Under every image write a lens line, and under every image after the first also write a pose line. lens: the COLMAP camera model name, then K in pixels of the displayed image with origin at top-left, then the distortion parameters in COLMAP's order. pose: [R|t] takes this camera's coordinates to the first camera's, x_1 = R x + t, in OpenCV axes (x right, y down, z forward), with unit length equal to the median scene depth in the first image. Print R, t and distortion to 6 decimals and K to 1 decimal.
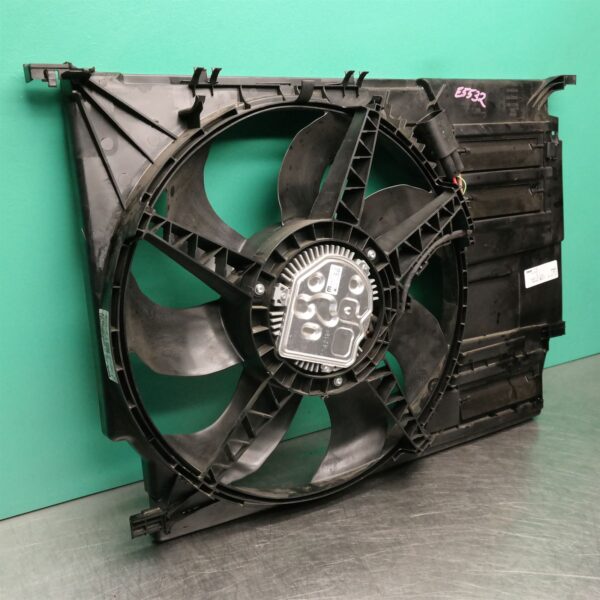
lens RADIAL K [[701.2, 0, 299.7], [0, 701.2, 298.4], [0, 0, 1]] dist [0.074777, 0.000000]
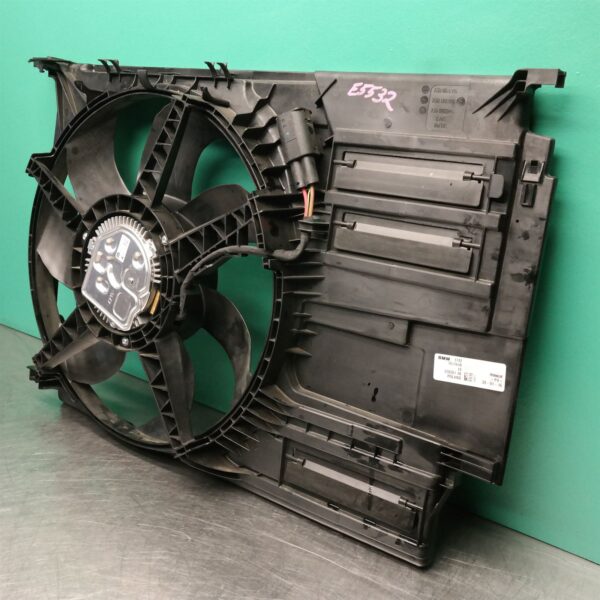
lens RADIAL K [[701.2, 0, 303.4], [0, 701.2, 303.5], [0, 0, 1]] dist [0.074777, 0.000000]
pose [[0.358028, 0.284210, -0.889405, 0.975342], [-0.293572, 0.938505, 0.181723, -0.193181], [0.886358, 0.196043, 0.419448, 0.665529]]
